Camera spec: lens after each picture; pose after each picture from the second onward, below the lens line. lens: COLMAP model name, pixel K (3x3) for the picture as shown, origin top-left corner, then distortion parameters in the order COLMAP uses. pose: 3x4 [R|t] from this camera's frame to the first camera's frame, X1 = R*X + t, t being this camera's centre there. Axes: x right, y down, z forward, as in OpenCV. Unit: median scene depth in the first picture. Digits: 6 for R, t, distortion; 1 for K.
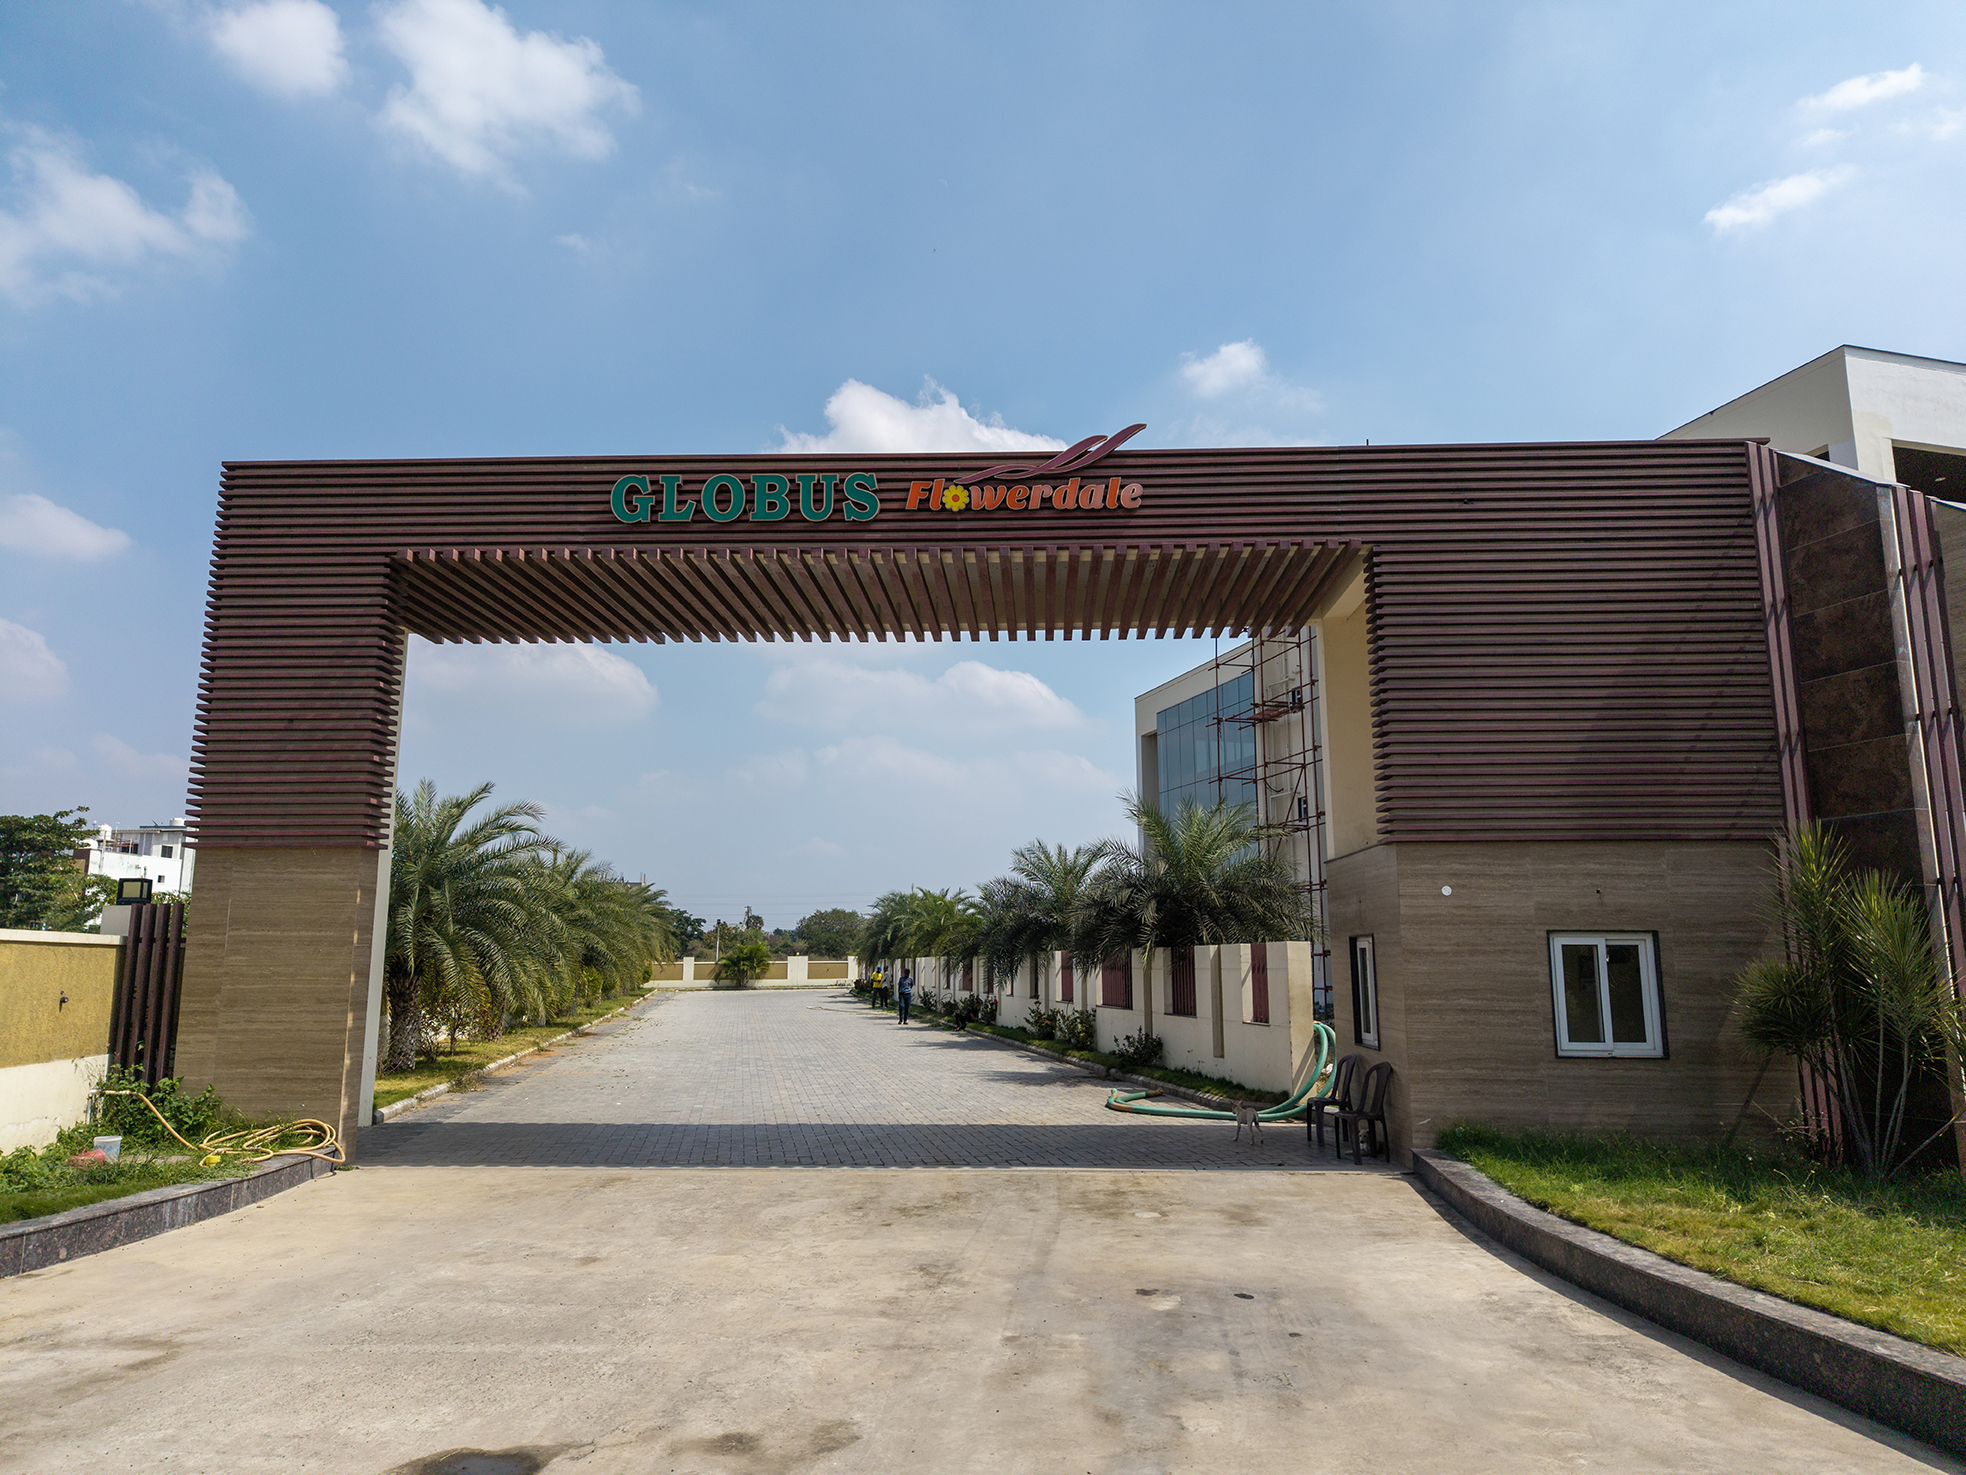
lens RADIAL K [[1326.0, 0, 997.7], [0, 1326.0, 731.1], [0, 0, 1]] dist [0.011981, -0.011434]
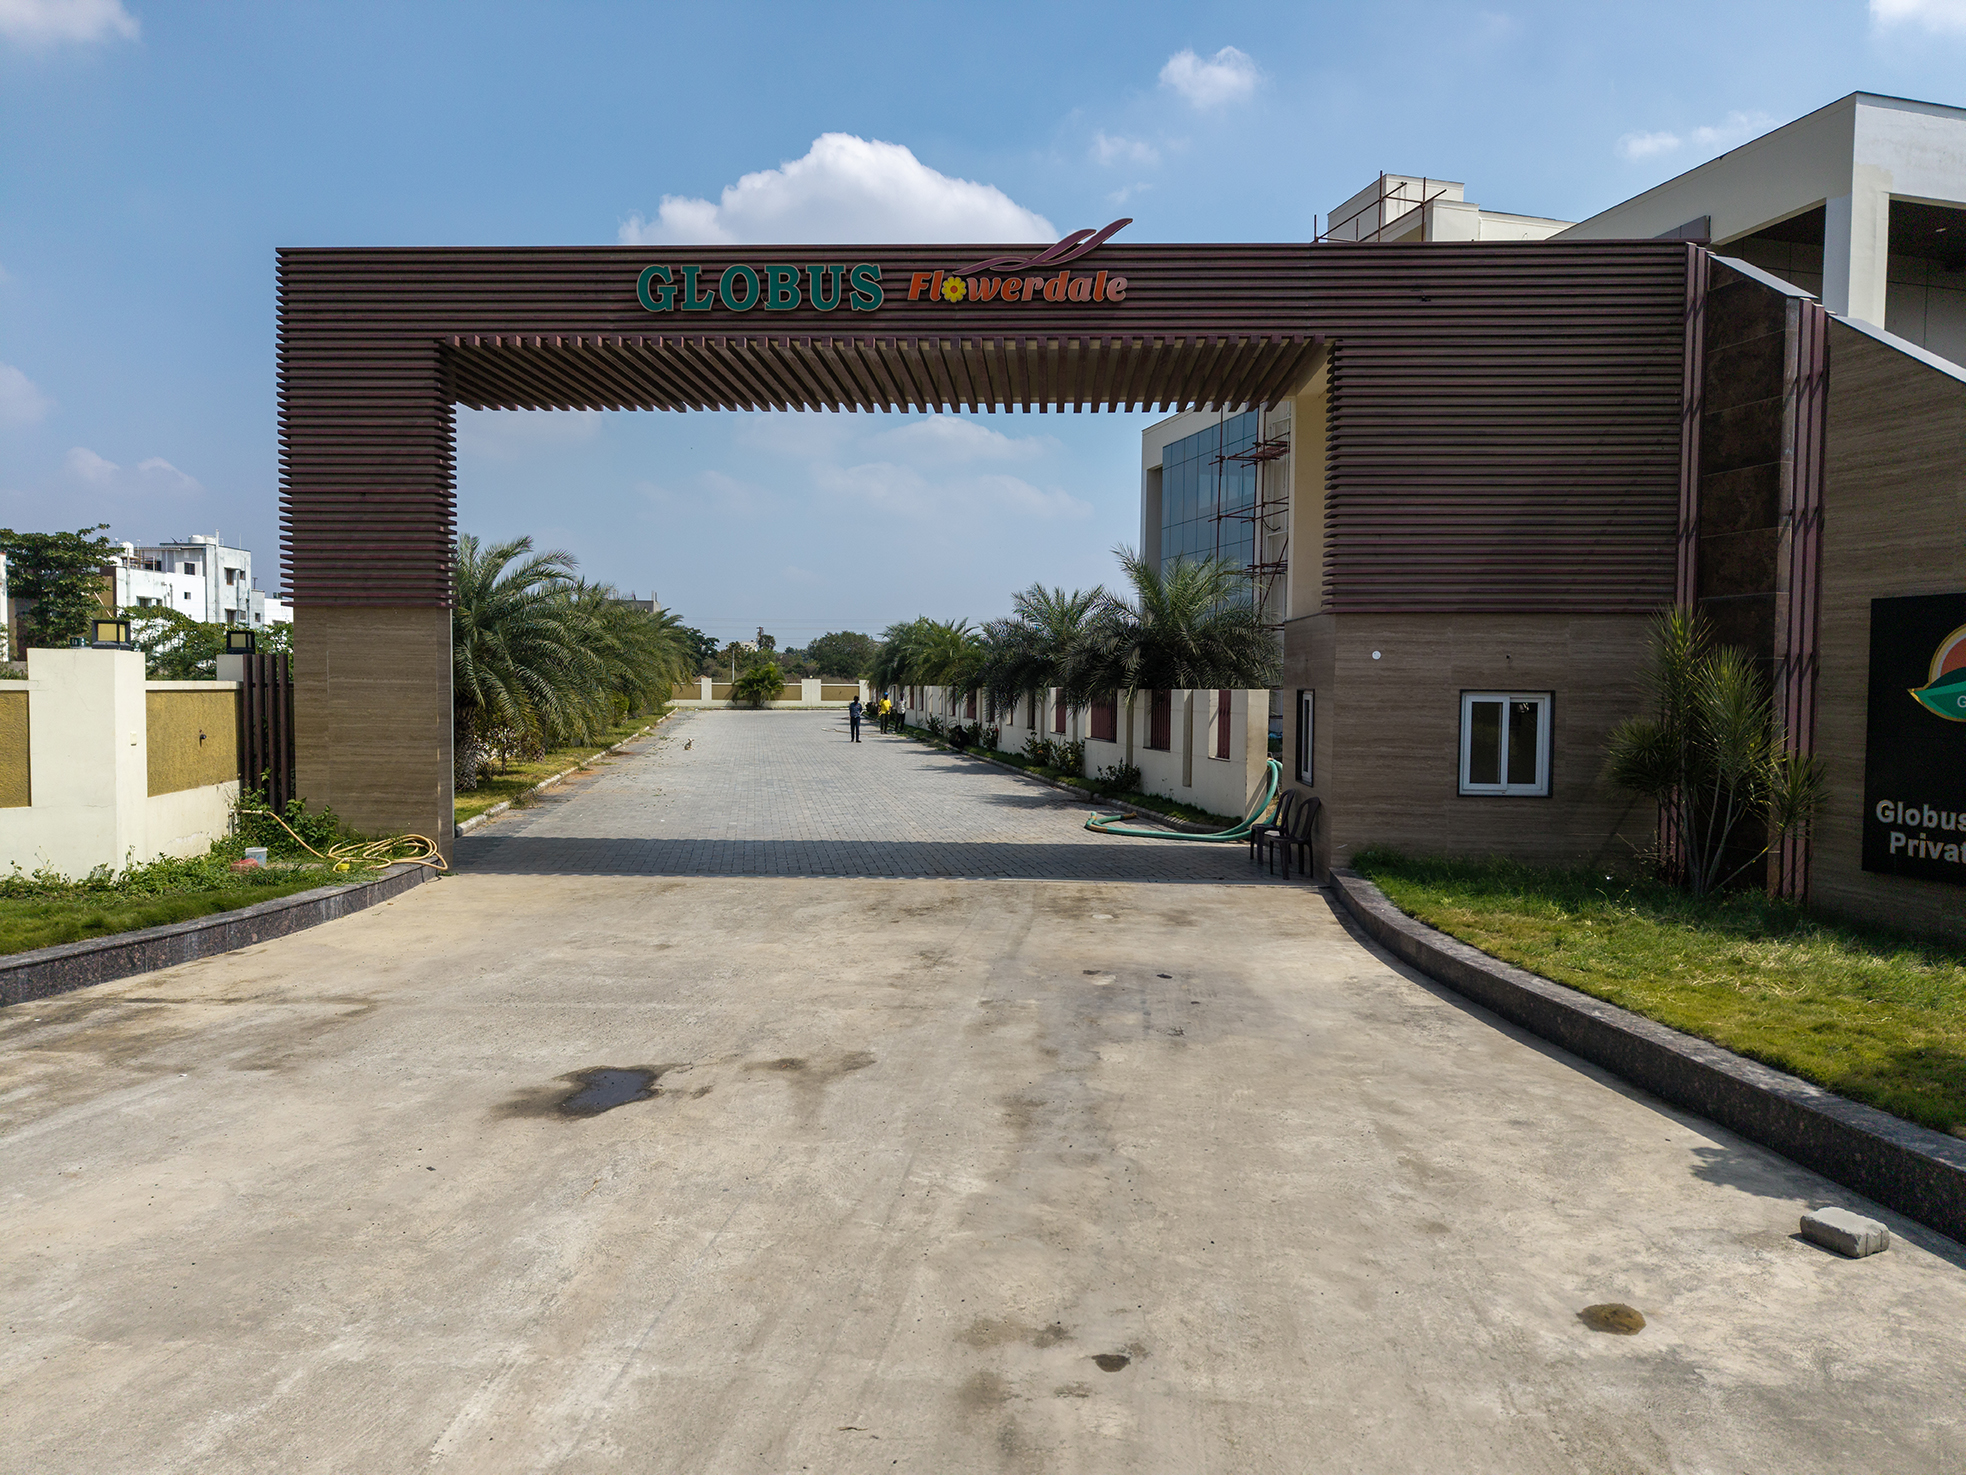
lens RADIAL K [[1326.0, 0, 997.7], [0, 1326.0, 731.1], [0, 0, 1]] dist [0.011981, -0.011434]
pose [[0.999934, 0.009382, -0.006612, 0.015194], [-0.007790, 0.977814, 0.209330, -0.052790], [0.008429, -0.209264, 0.977823, -0.143182]]
